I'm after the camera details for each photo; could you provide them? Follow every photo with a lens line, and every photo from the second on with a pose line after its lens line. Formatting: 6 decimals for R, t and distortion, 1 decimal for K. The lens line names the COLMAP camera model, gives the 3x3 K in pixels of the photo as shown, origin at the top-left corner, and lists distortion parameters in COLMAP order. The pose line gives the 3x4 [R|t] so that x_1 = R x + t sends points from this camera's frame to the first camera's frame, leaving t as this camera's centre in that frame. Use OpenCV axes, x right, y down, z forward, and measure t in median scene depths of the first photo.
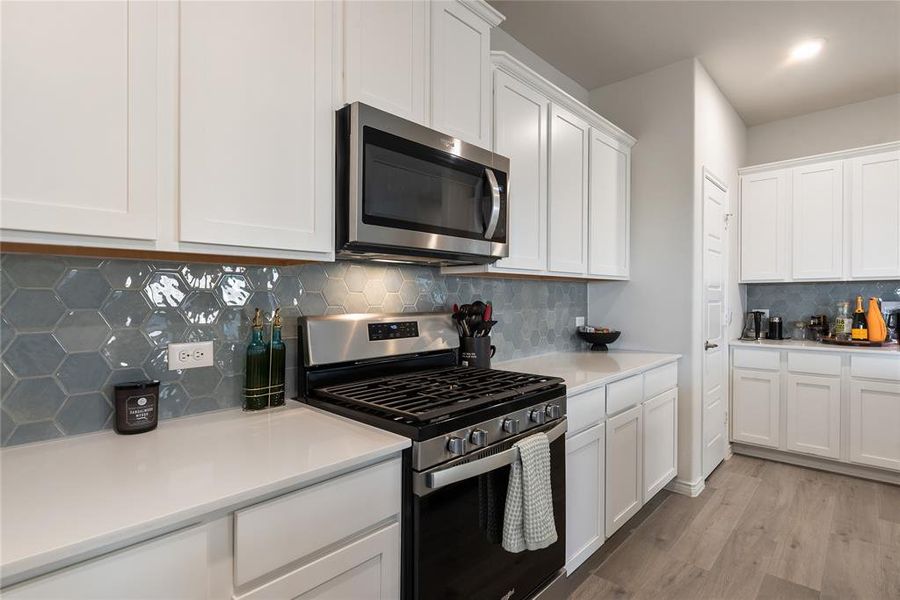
lens RADIAL K [[456.7, 0, 450.4], [0, 456.7, 300.0], [0, 0, 1]] dist [-0.001736, 0.001273]
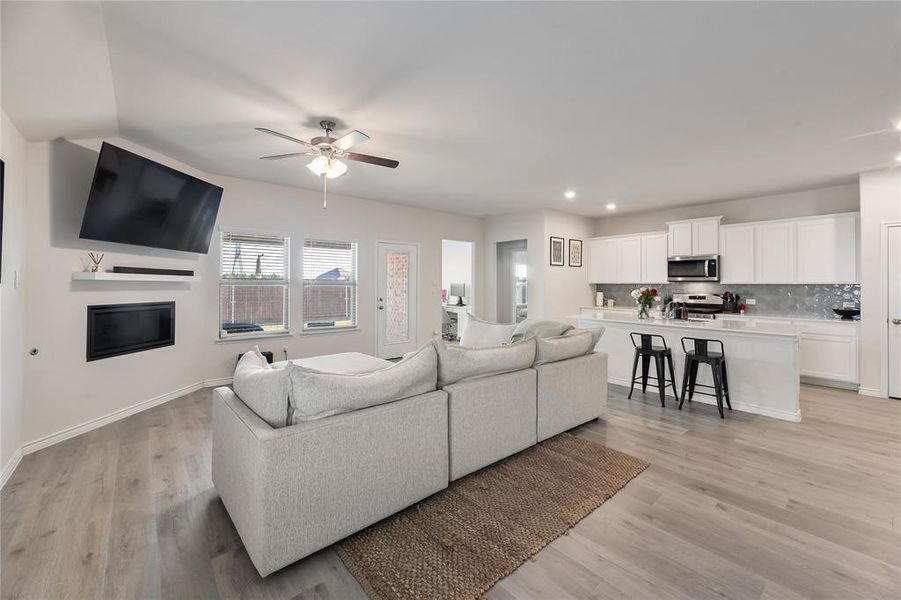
lens RADIAL K [[365.5, 0, 456.4], [0, 365.5, 280.6], [0, 0, 1]] dist [0.006985, -0.000856]
pose [[-0.118433, -0.010214, -0.992909, 2.862947], [-0.012084, 0.999888, -0.008845, -0.030496], [0.992889, 0.010950, -0.118543, -0.687809]]
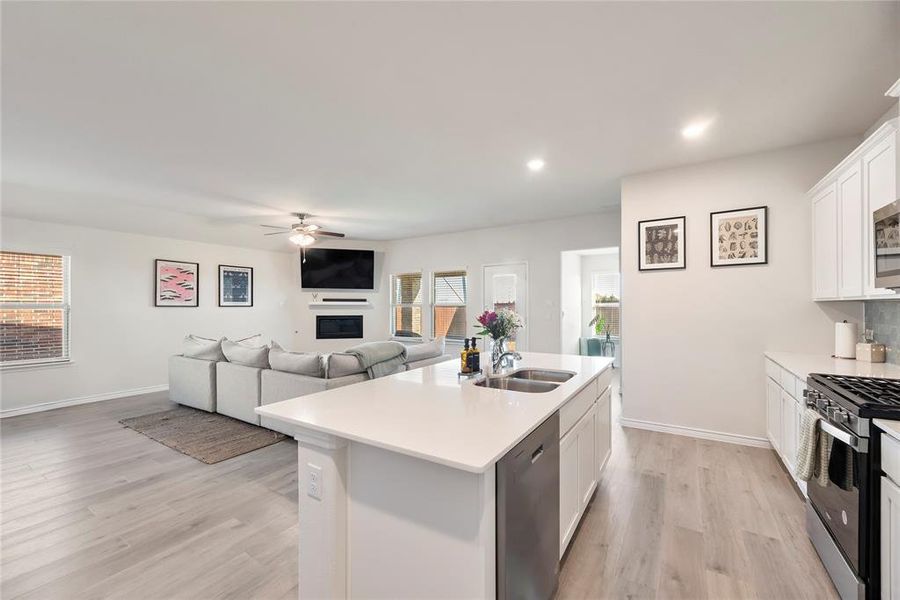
lens RADIAL K [[365.1, 0, 458.0], [0, 365.1, 305.5], [0, 0, 1]] dist [0.006985, -0.000856]
pose [[-0.983057, 0.003355, -0.183268, 0.983490], [0.002048, 0.999971, 0.007322, -0.042518], [0.183288, 0.006823, -0.983036, 1.247564]]
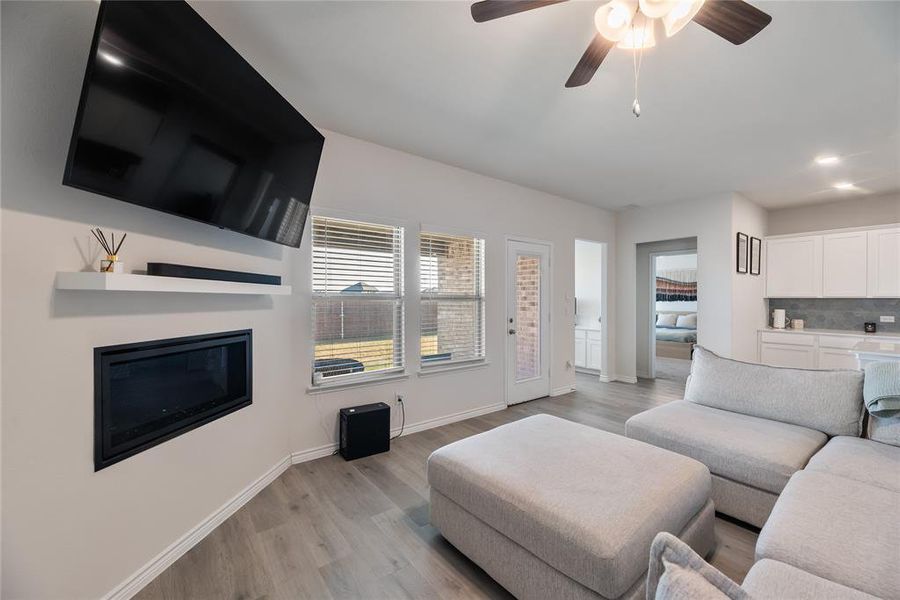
lens RADIAL K [[365.1, 0, 466.7], [0, 365.1, 302.5], [0, 0, 1]] dist [0.006985, -0.000856]
pose [[-0.148115, 0.010973, -0.988909, 2.168590], [-0.011622, 0.999850, 0.012835, -0.023268], [0.988902, 0.013395, -0.147965, -1.518795]]
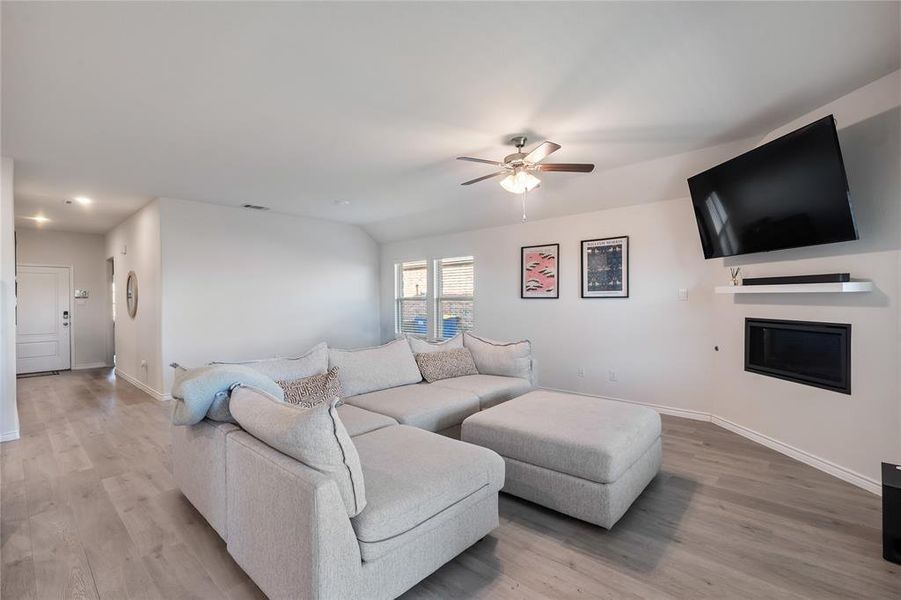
lens RADIAL K [[409.4, 0, 453.2], [0, 409.4, 300.2], [0, 0, 1]] dist [-0.003448, -0.000334]
pose [[0.004594, -0.002846, 0.999985, -0.000094], [0.016997, 0.999852, 0.002768, -0.024274], [-0.999845, 0.016984, 0.004641, -1.085249]]
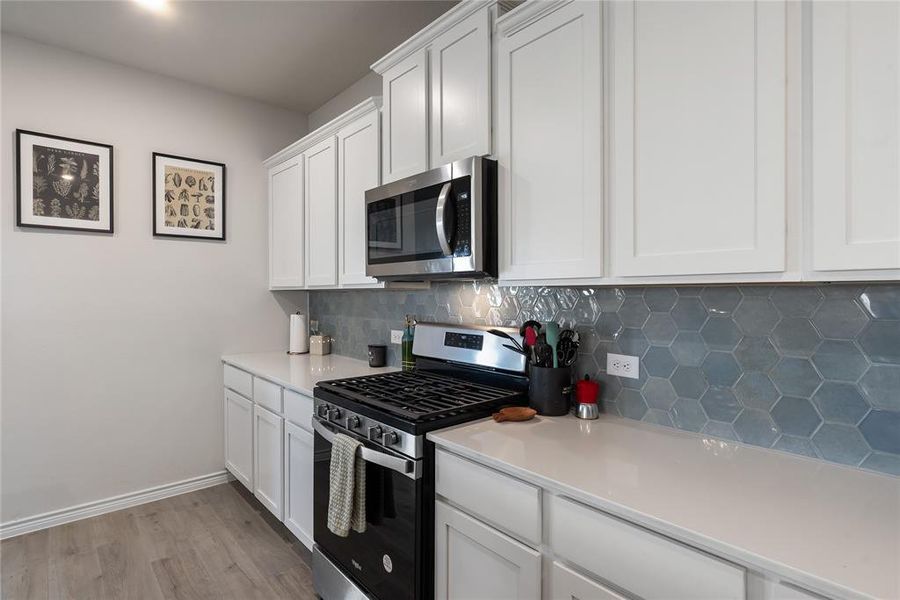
lens RADIAL K [[456.7, 0, 448.5], [0, 456.7, 296.5], [0, 0, 1]] dist [-0.001736, 0.001273]
pose [[-0.108317, 0.005232, -0.994103, 0.806245], [-0.009001, 0.999940, 0.006244, -0.039884], [0.994076, 0.009624, -0.108264, 0.858892]]
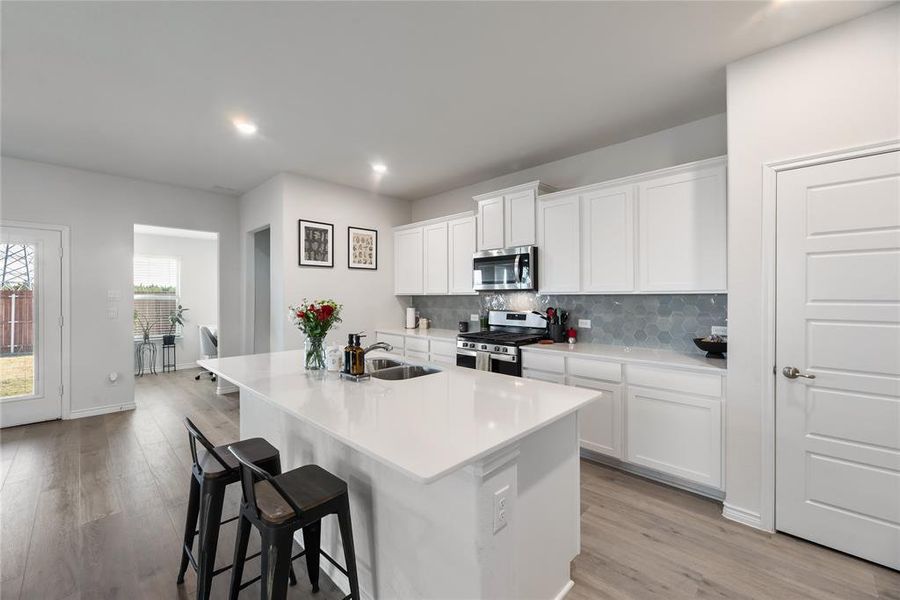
lens RADIAL K [[365.1, 0, 449.1], [0, 365.1, 297.1], [0, 0, 1]] dist [0.006985, -0.000856]
pose [[-0.036705, 0.002494, -0.999323, 1.635637], [-0.006615, 0.999974, 0.002739, -0.042995], [0.999304, 0.006711, -0.036687, 0.535680]]
